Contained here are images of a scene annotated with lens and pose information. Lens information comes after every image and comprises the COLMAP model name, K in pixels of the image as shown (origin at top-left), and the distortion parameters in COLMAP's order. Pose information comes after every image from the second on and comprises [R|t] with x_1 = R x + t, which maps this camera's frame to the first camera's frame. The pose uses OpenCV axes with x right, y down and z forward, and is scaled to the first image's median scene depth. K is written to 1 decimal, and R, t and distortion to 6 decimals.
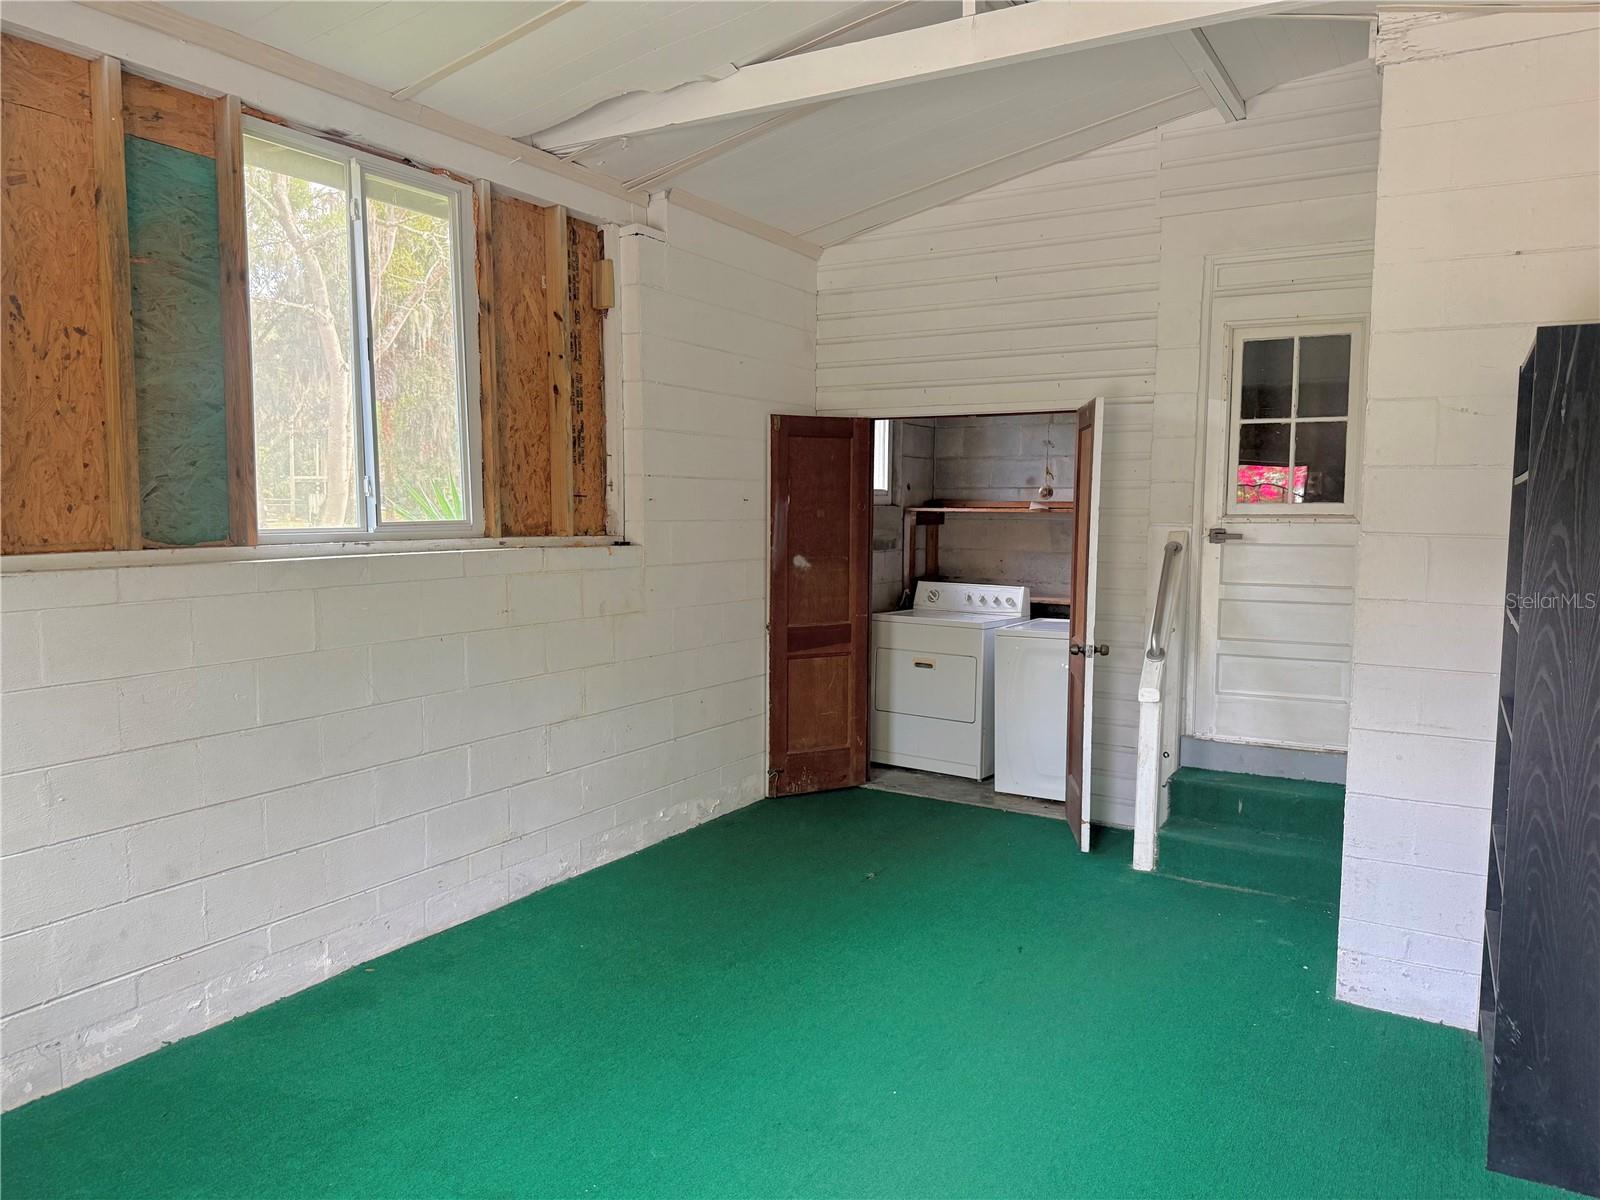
lens RADIAL K [[1099.7, 0, 800.0], [0, 1099.7, 600.0], [0, 0, 1]] dist [-0.079159, -0.002483]
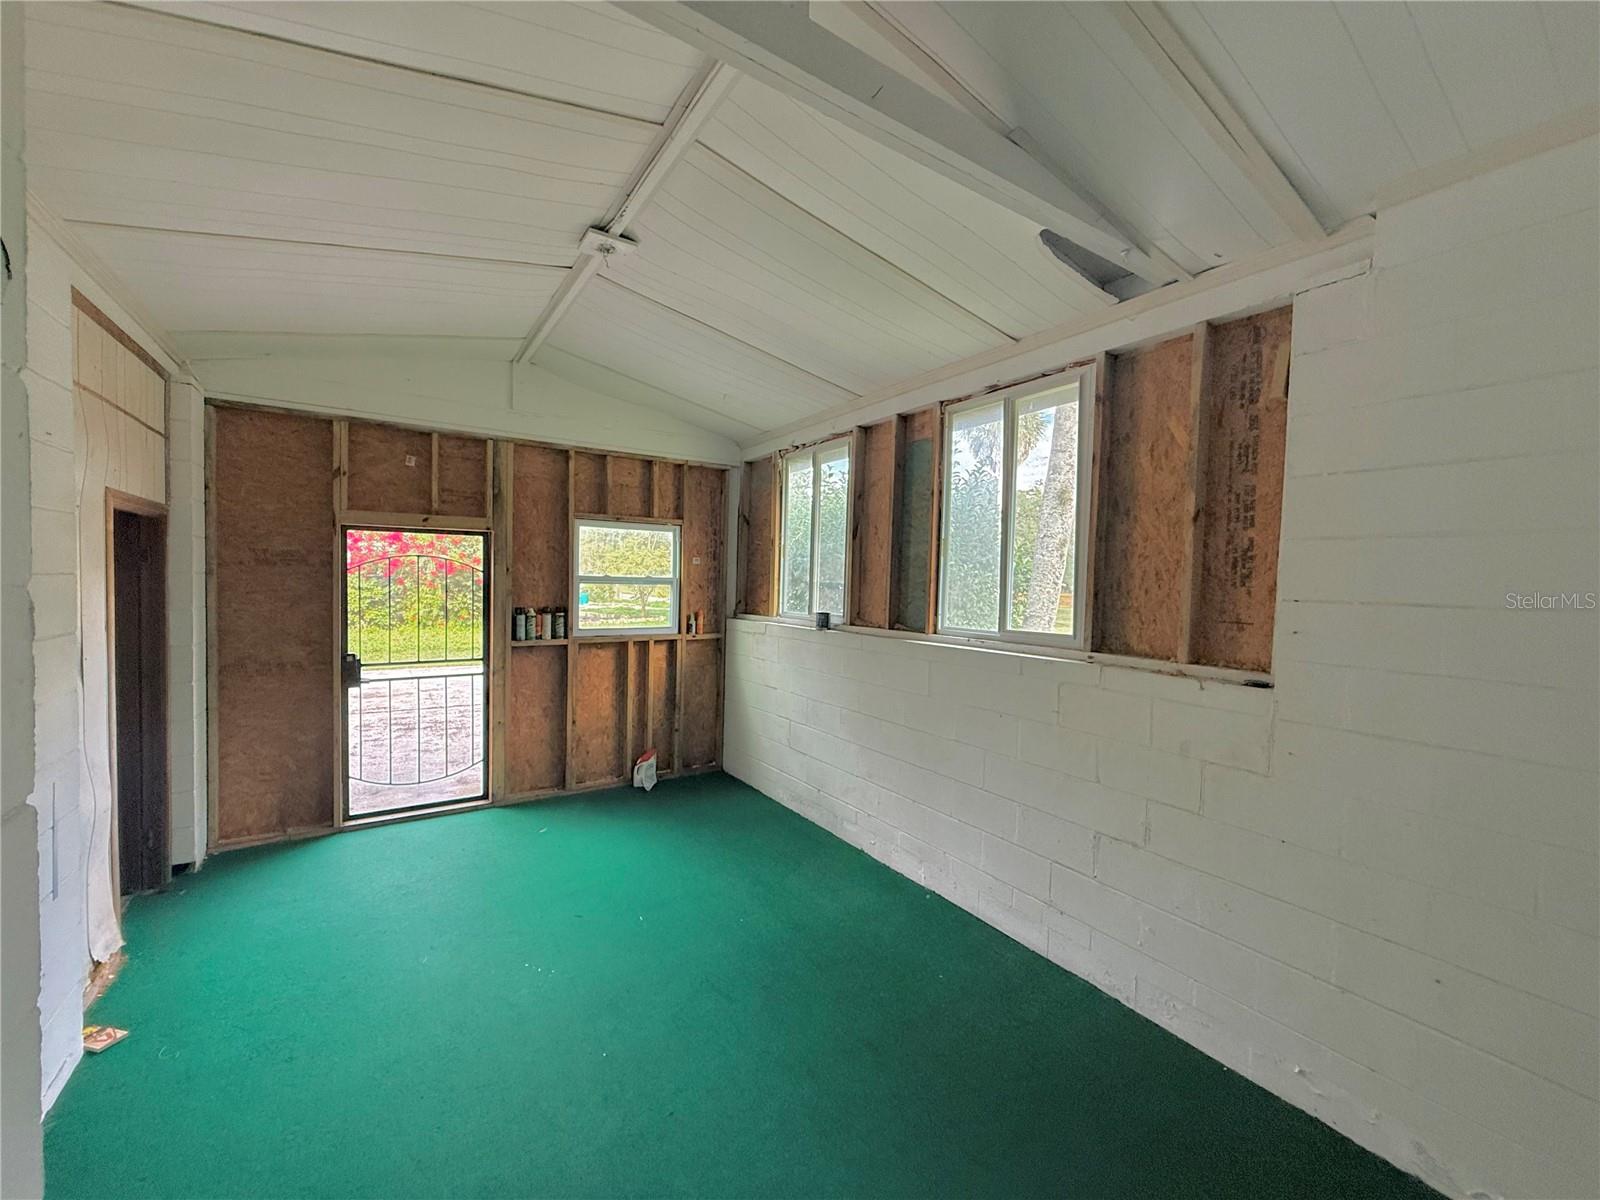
lens RADIAL K [[635.1, 0, 800.0], [0, 635.1, 600.0], [0, 0, 1]] dist [0.000391, 0.000025]
pose [[-0.447286, 0.006238, -0.894369, 0.477650], [-0.100228, 0.993327, 0.057054, -0.121079], [0.888757, 0.115160, -0.443676, 1.029156]]
